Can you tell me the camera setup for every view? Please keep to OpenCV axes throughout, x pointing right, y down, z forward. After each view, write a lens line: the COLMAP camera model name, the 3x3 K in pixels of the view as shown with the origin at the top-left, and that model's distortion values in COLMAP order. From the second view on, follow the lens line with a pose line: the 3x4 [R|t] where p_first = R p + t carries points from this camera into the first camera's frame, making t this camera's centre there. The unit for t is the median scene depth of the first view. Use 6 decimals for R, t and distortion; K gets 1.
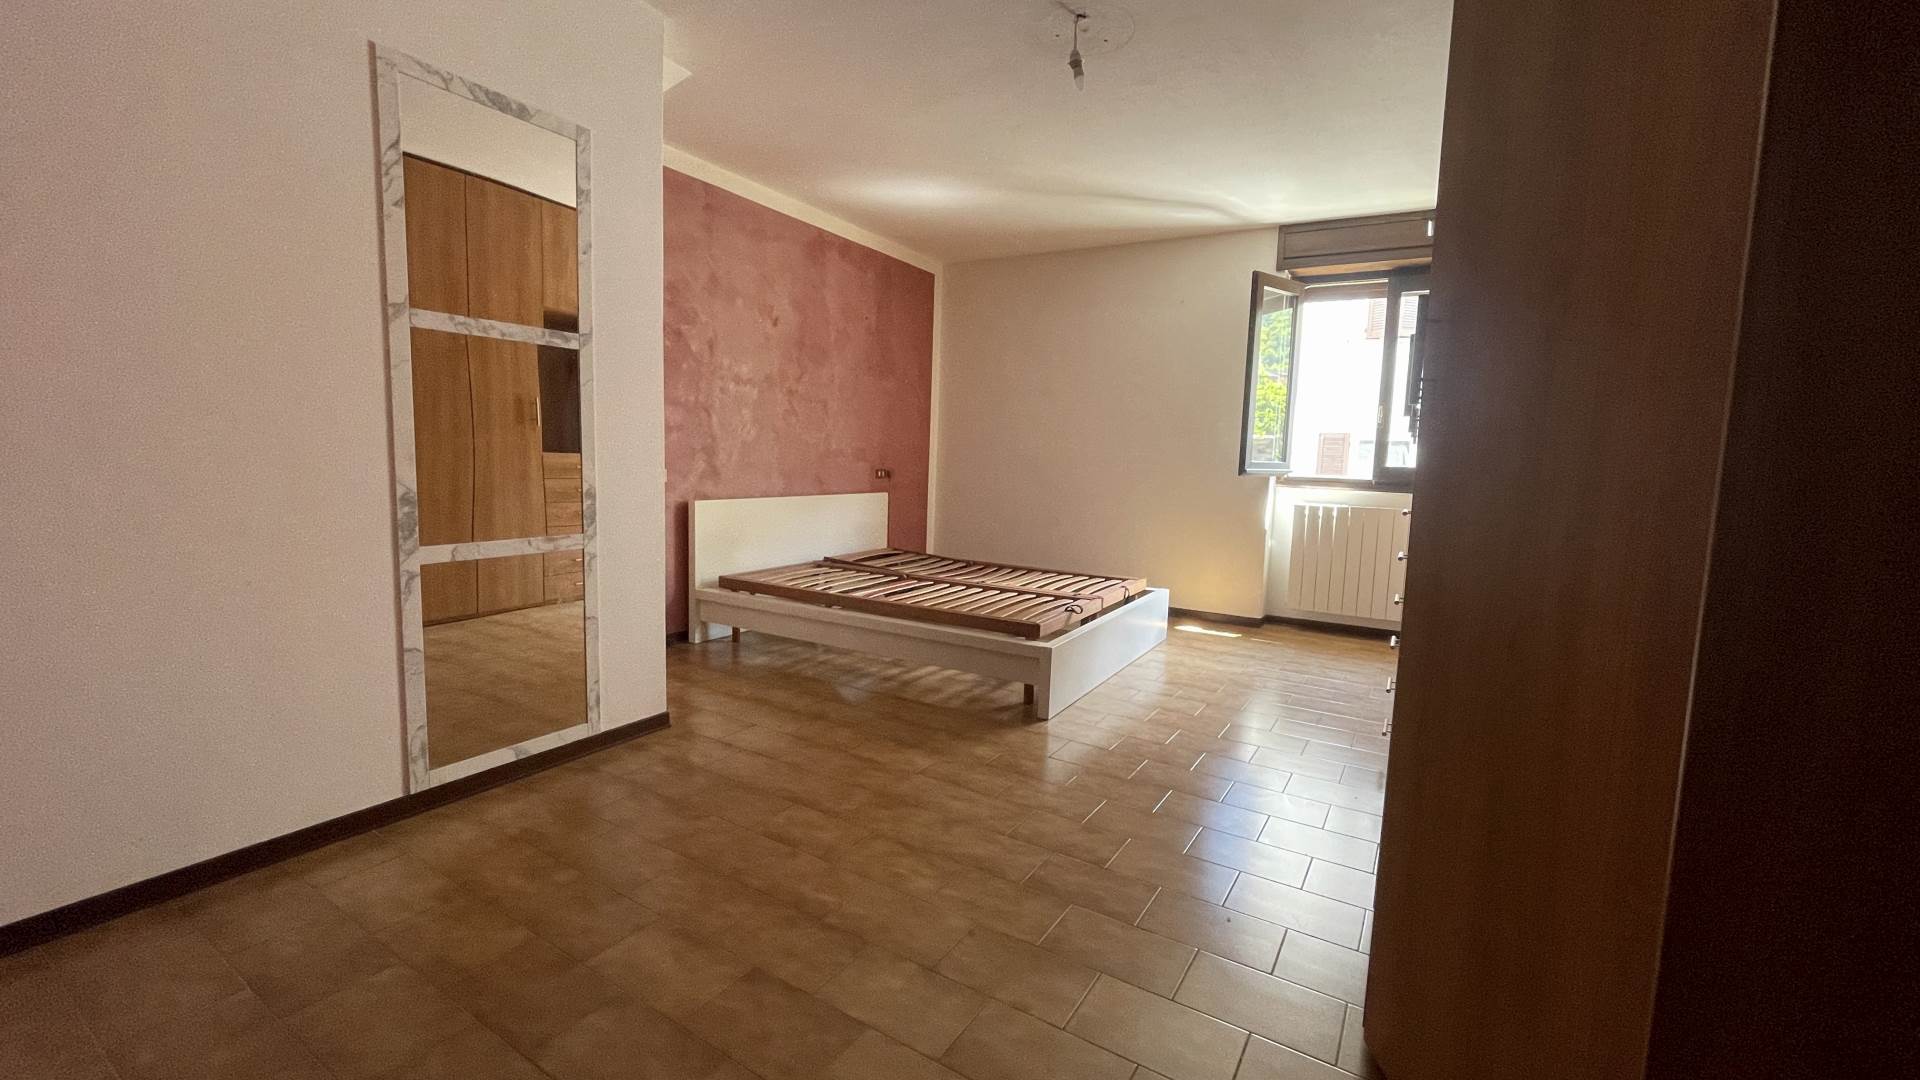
lens RADIAL K [[781.1, 0, 953.1], [0, 781.1, 536.9], [0, 0, 1]] dist [-0.002891, -0.000075]
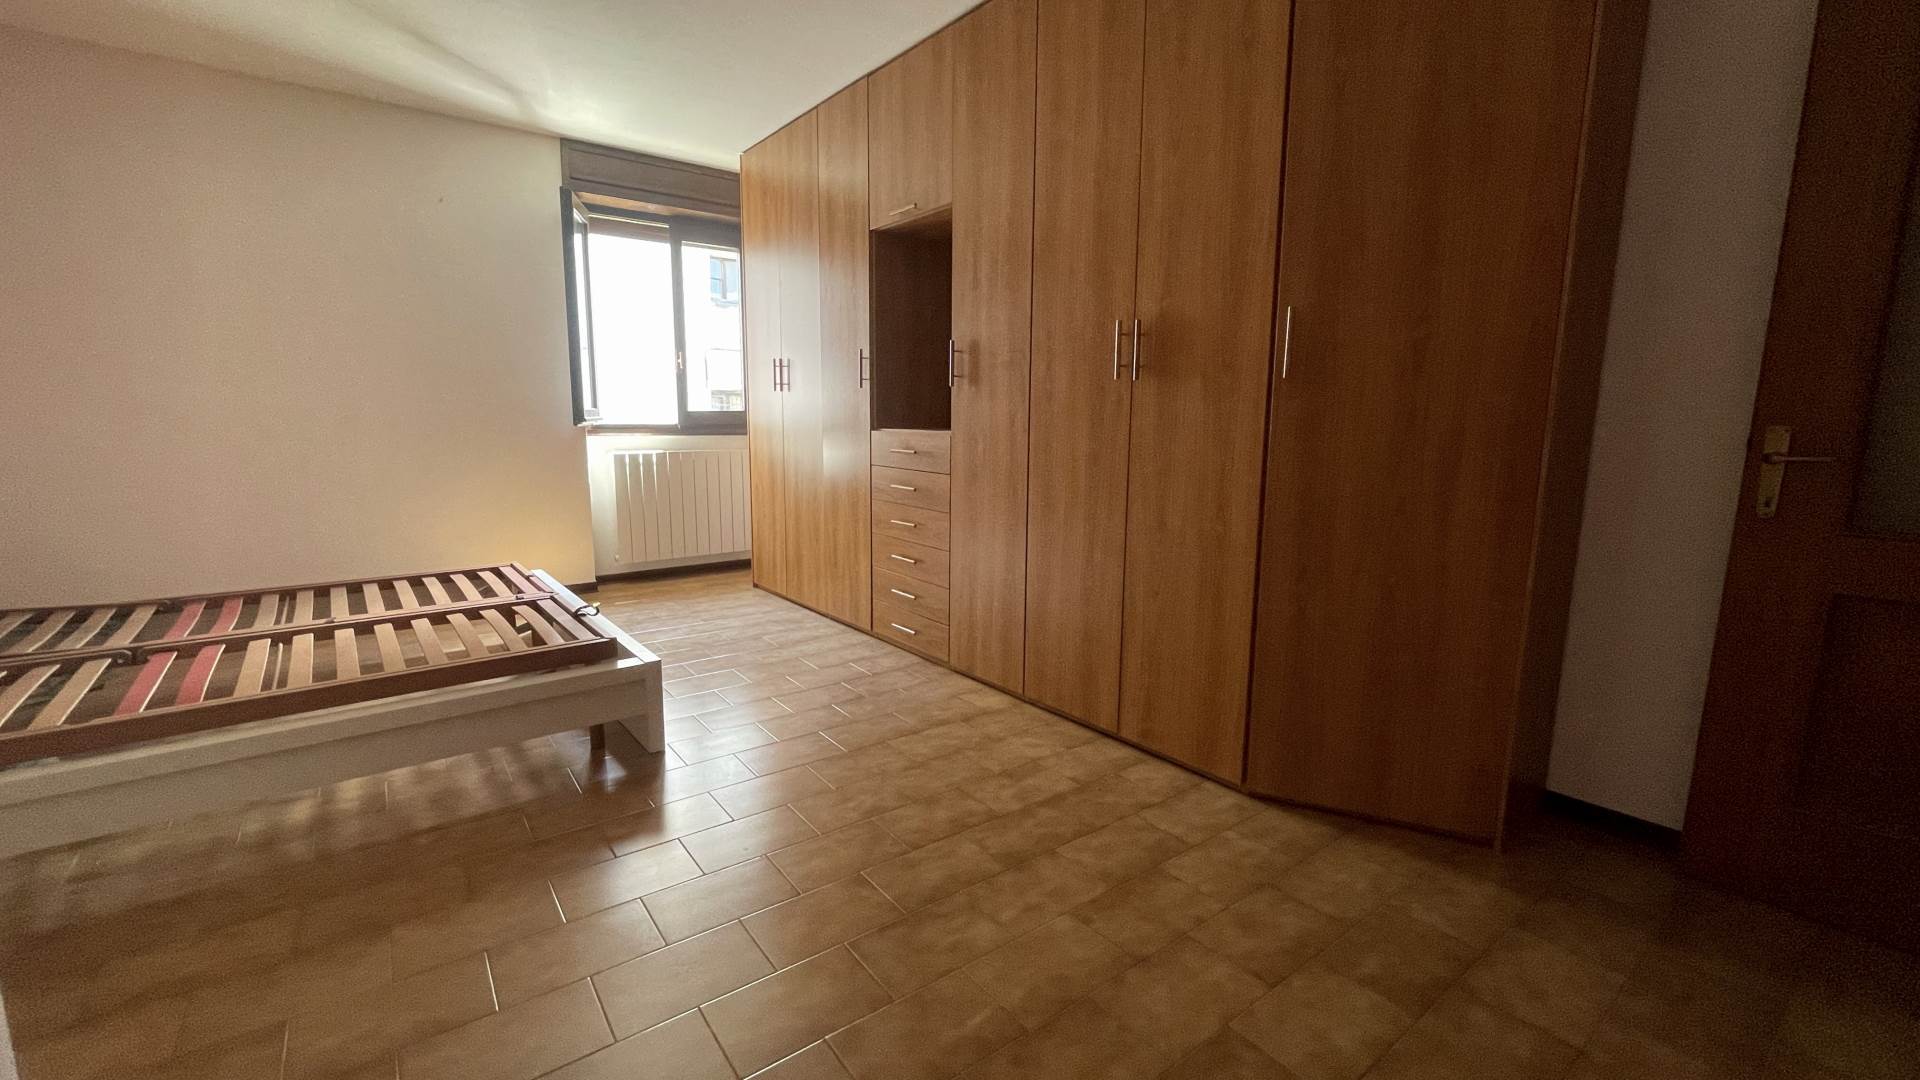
lens RADIAL K [[781.1, 0, 953.1], [0, 781.1, 536.9], [0, 0, 1]] dist [-0.002891, -0.000075]
pose [[0.356644, -0.176166, 0.917481, -0.316131], [0.106251, 0.983337, 0.147509, -0.041510], [-0.928179, 0.044875, 0.369419, 0.298320]]
